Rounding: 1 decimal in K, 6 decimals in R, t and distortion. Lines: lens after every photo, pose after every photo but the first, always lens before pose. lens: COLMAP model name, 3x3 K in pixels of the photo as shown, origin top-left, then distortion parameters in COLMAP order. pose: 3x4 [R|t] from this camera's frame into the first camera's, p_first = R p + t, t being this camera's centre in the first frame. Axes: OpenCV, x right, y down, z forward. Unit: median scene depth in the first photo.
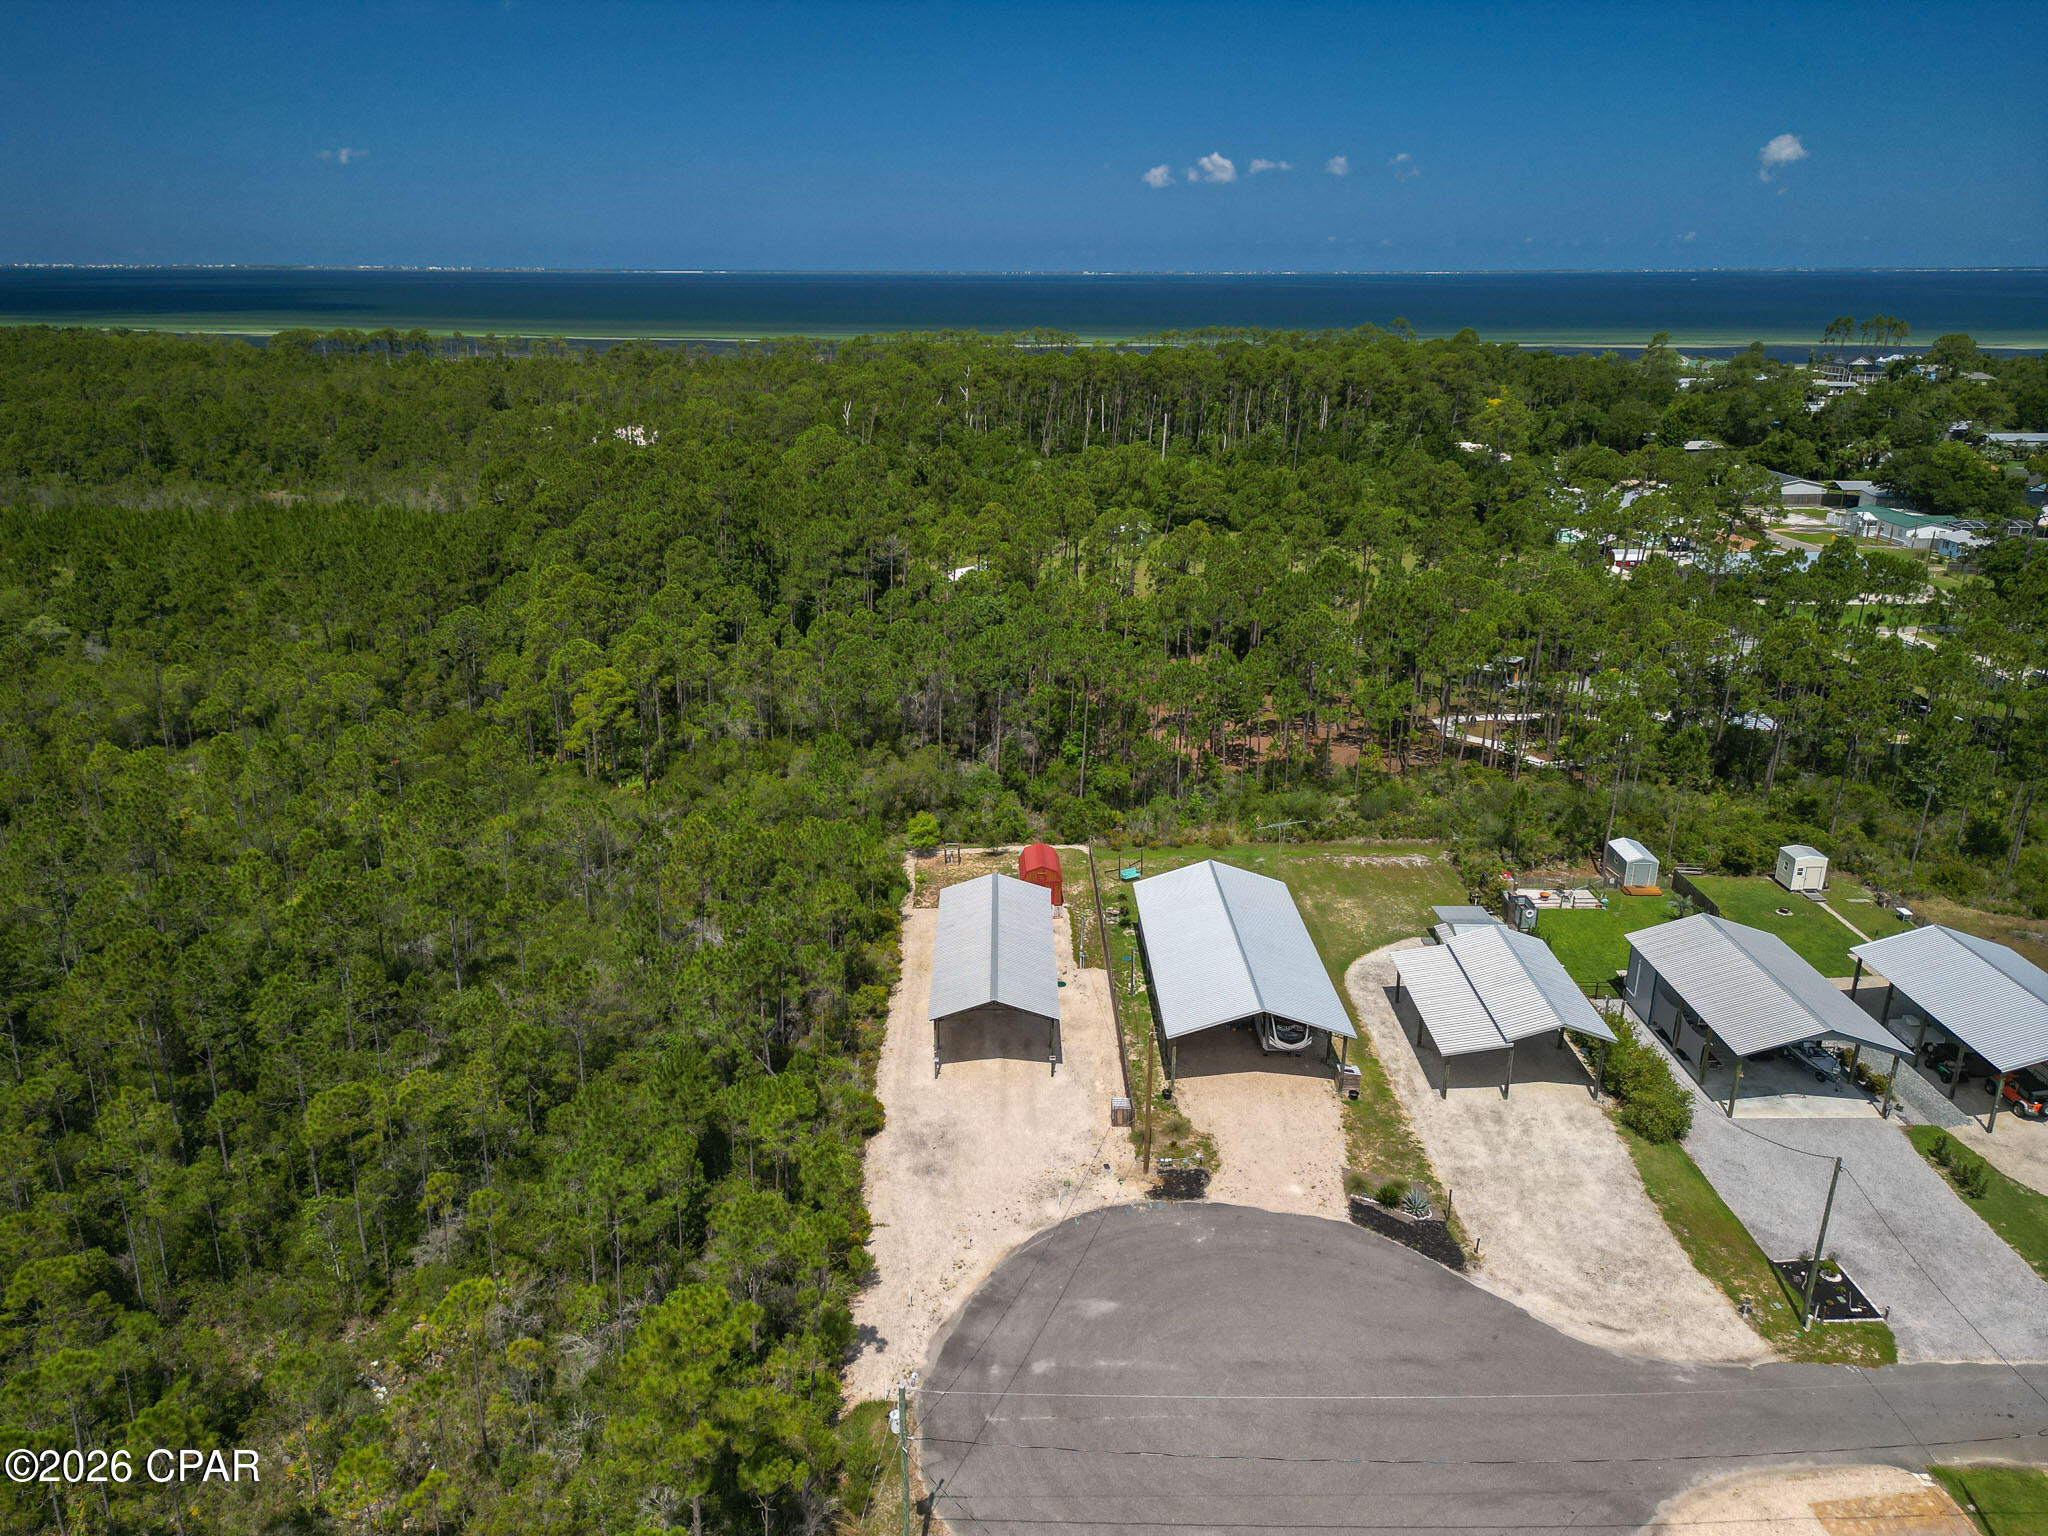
lens RADIAL K [[1437.3, 0, 1024.0], [0, 1437.3, 768.0], [0, 0, 1]] dist [0.067196, -0.075801]
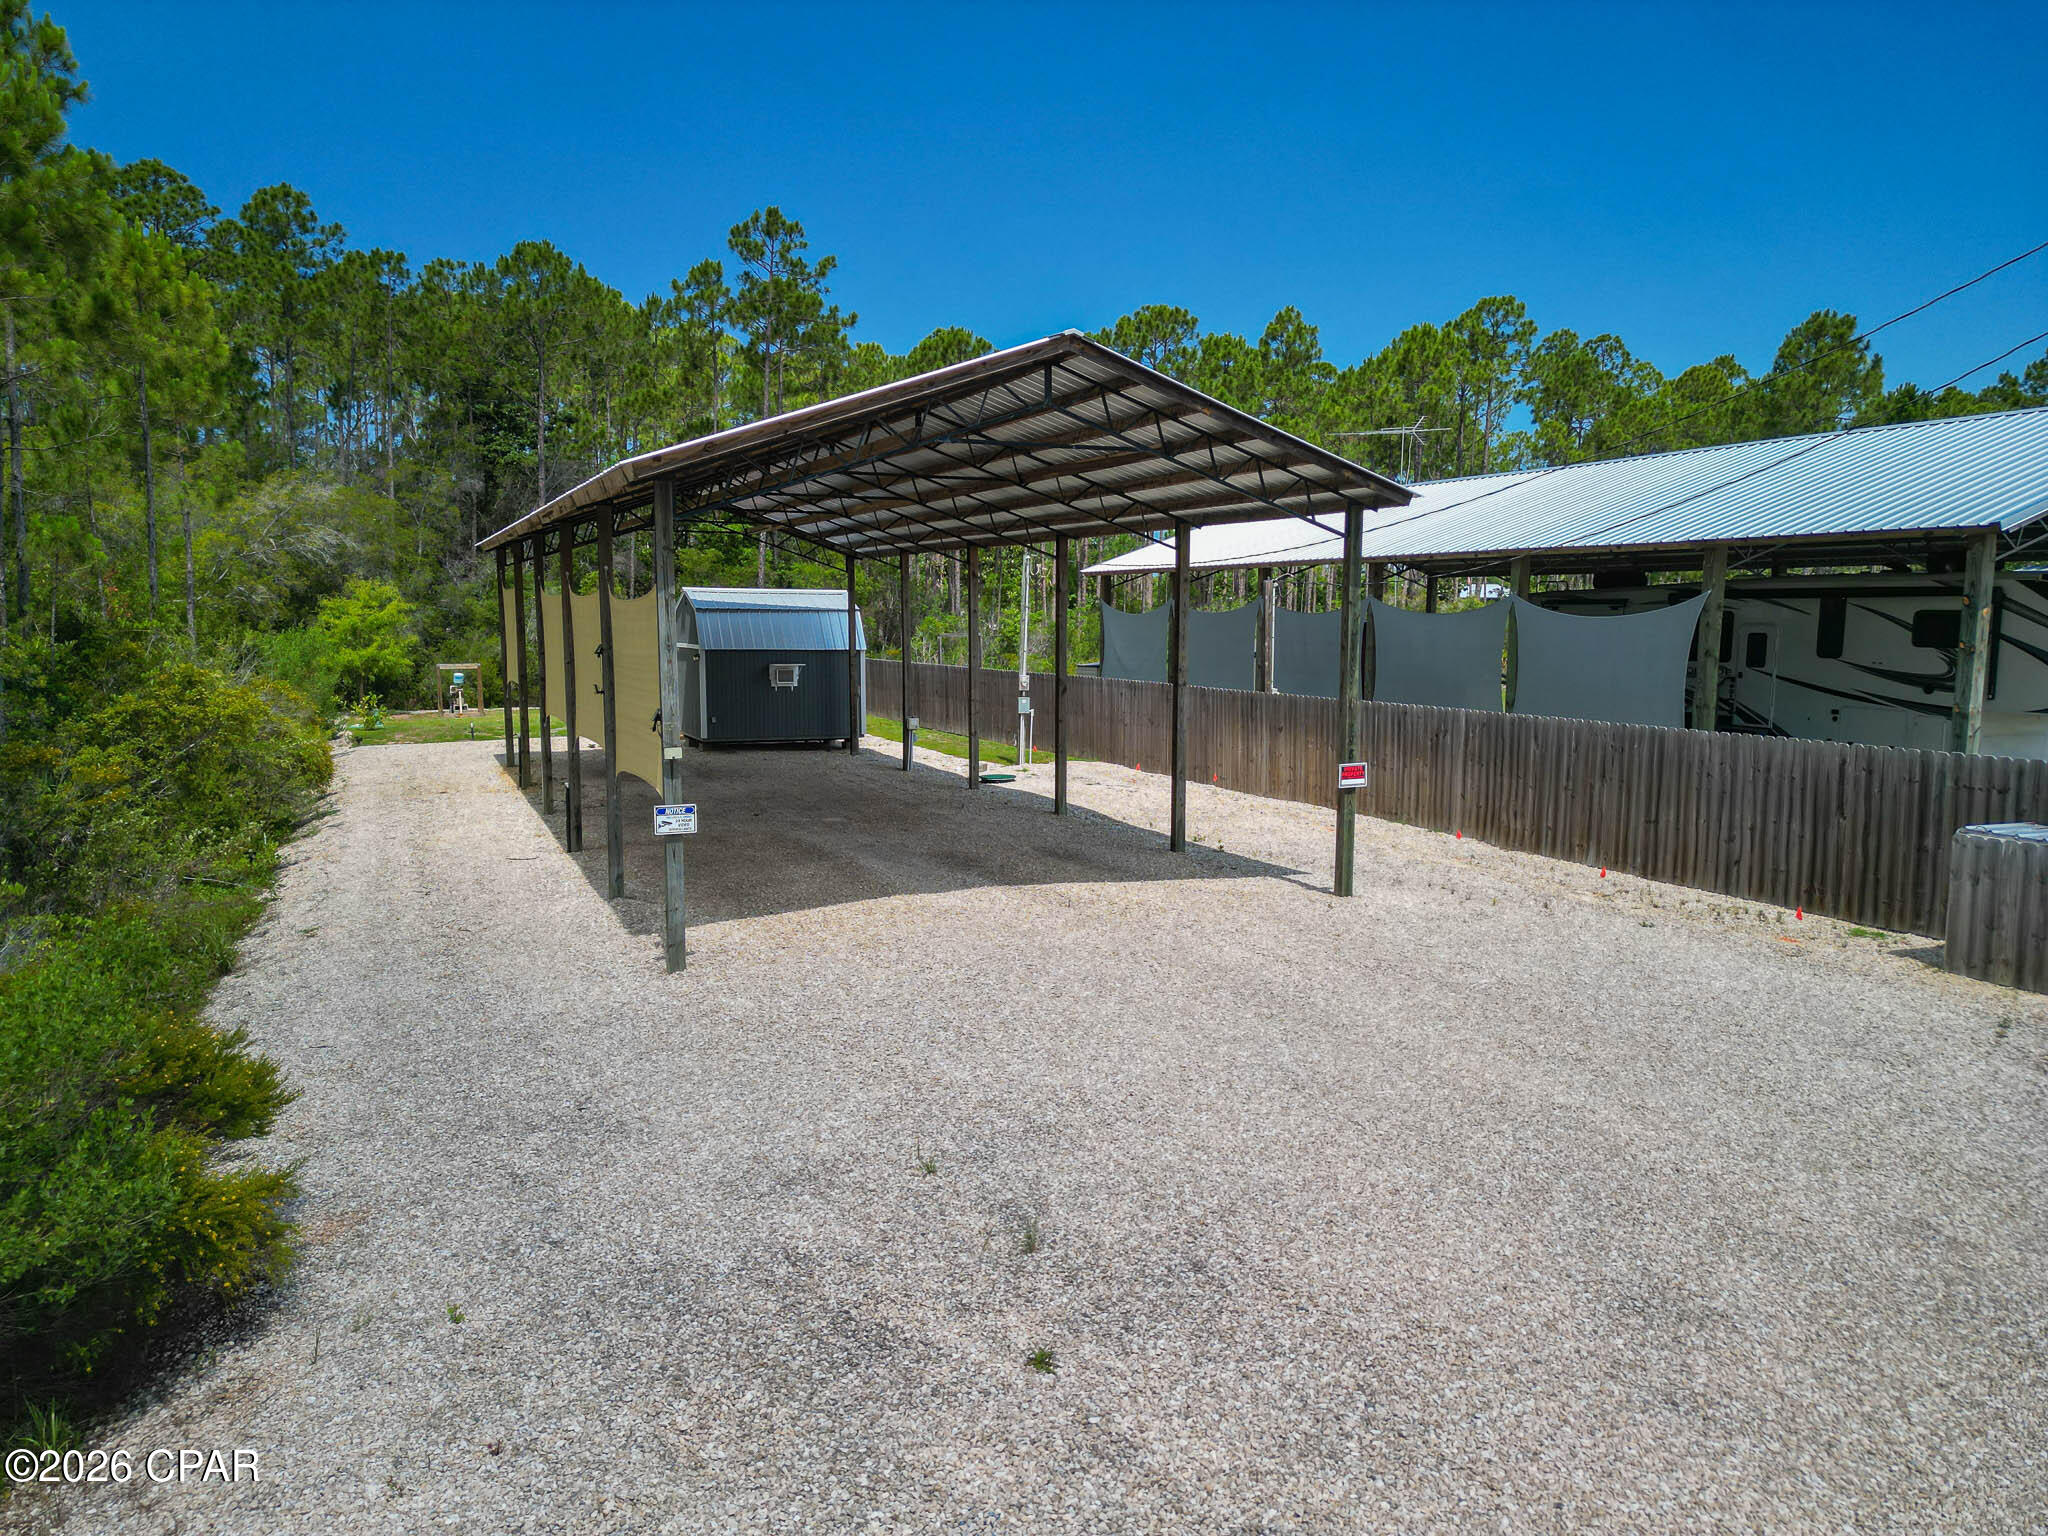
lens RADIAL K [[1429.2, 0, 1025.4], [0, 1429.2, 774.4], [0, 0, 1]] dist [0.073467, -0.067199]
pose [[0.919809, -0.043373, 0.389962, -0.091249], [0.126721, 0.973449, -0.190629, 0.247136], [-0.371340, 0.224758, 0.900883, 0.924031]]
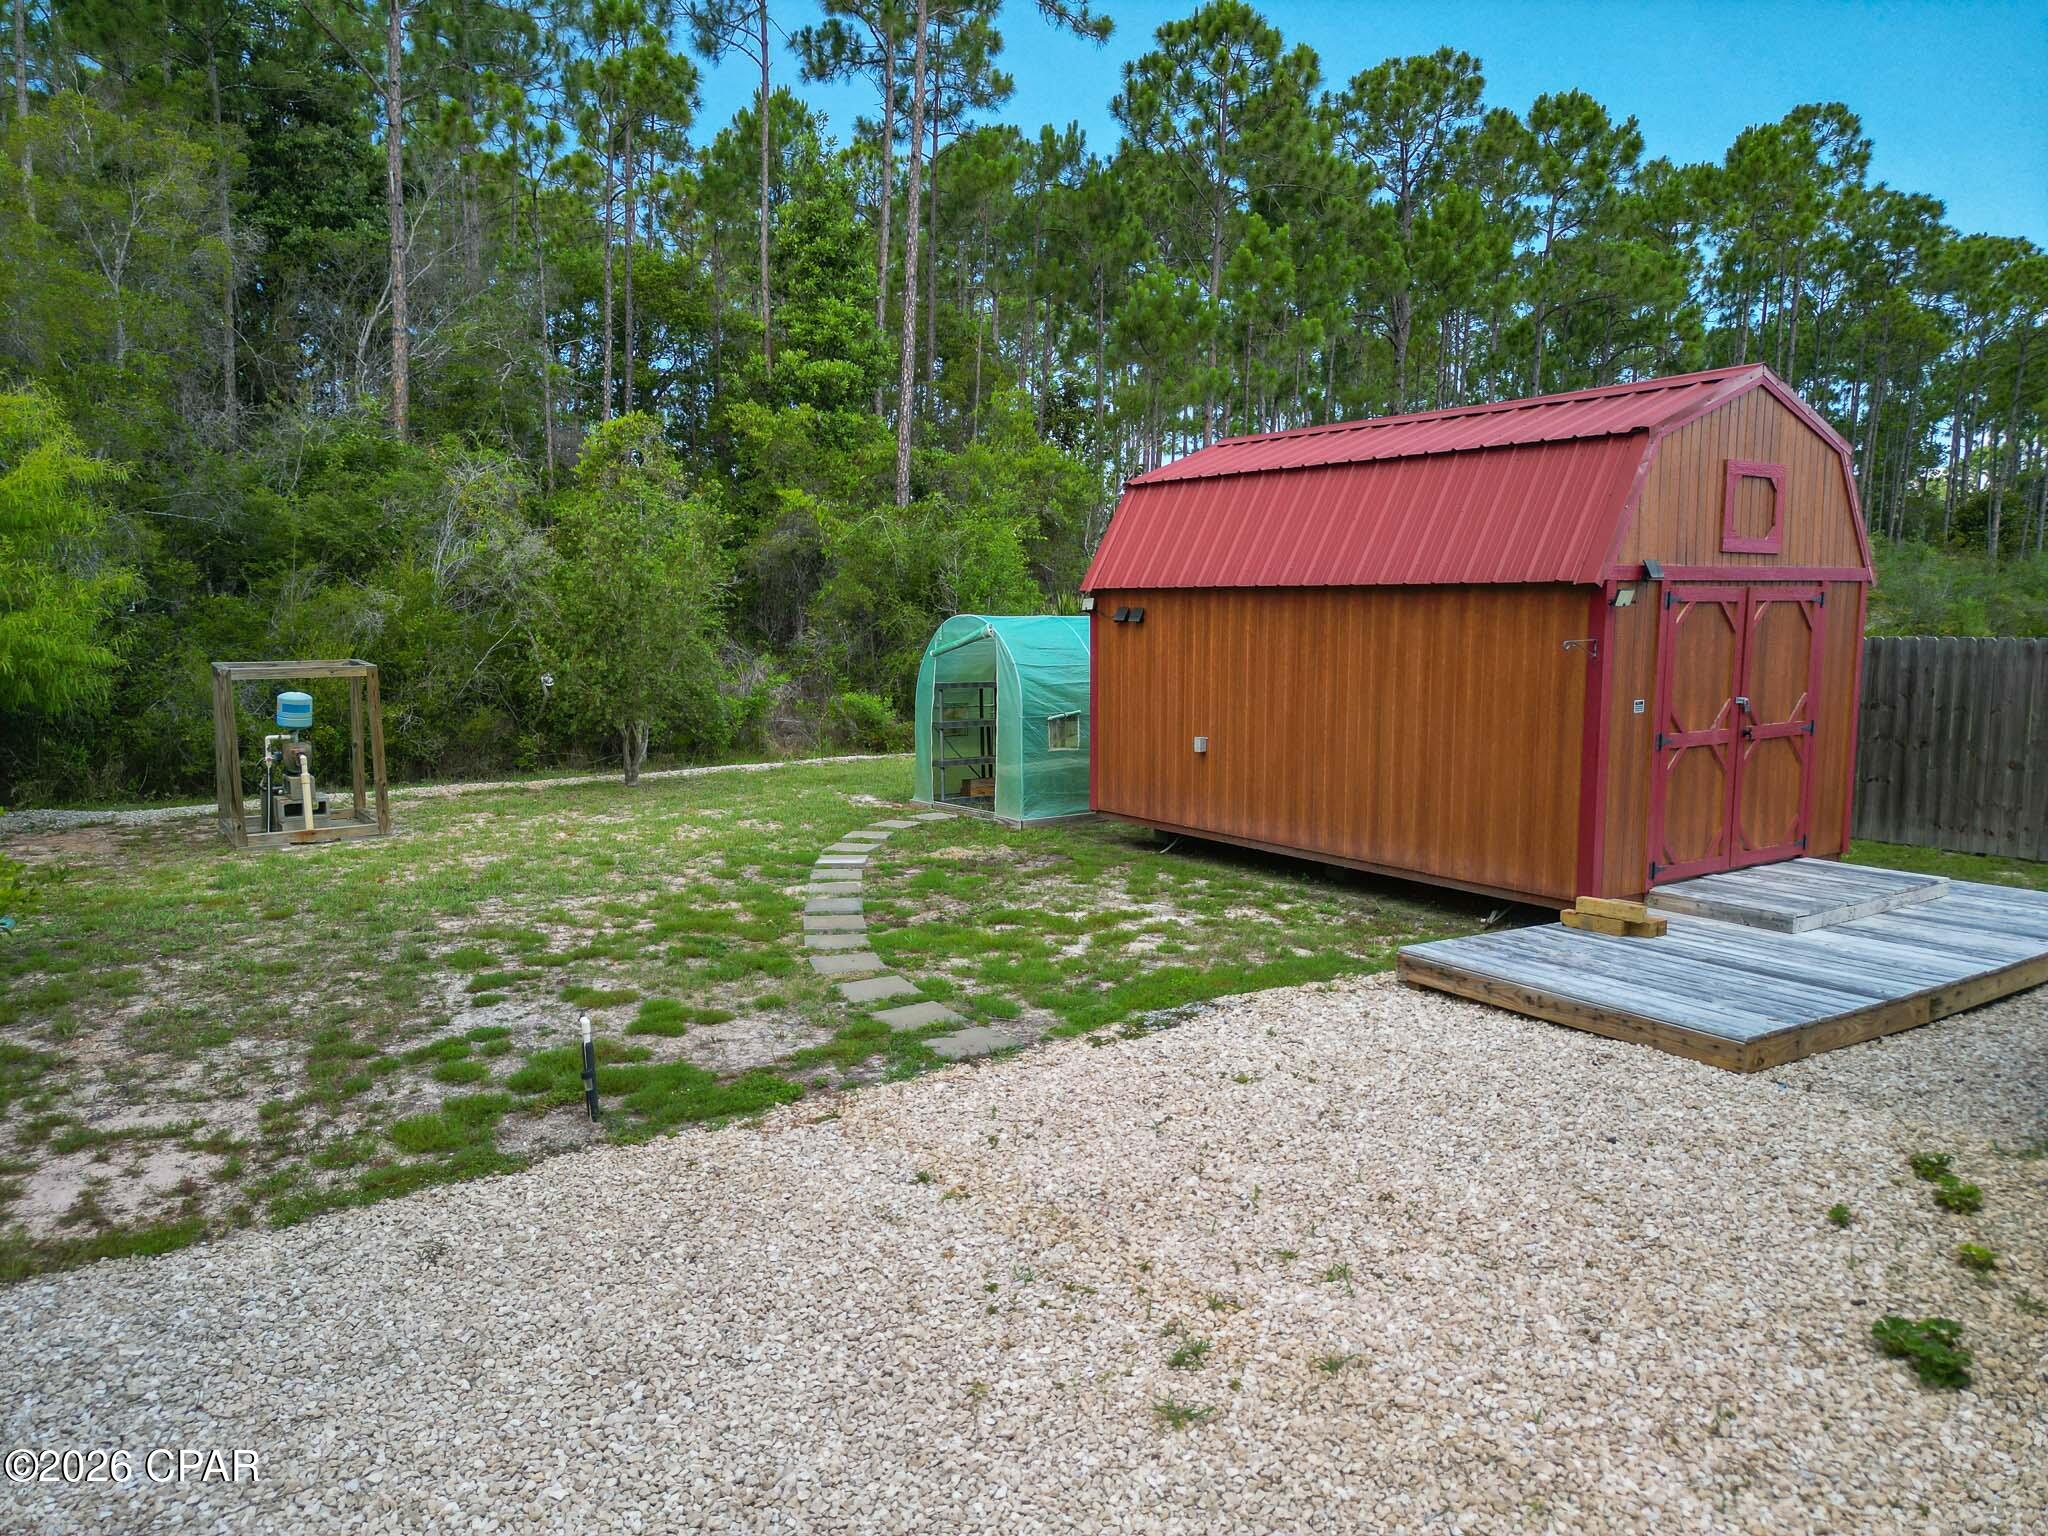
lens RADIAL K [[1437.3, 0, 1024.0], [0, 1437.3, 768.0], [0, 0, 1]] dist [0.067196, -0.075801]
pose [[0.836801, -0.063480, 0.543814, -0.094371], [0.177043, 0.971266, -0.159051, 0.130713], [-0.518092, 0.229373, 0.823996, 1.301110]]
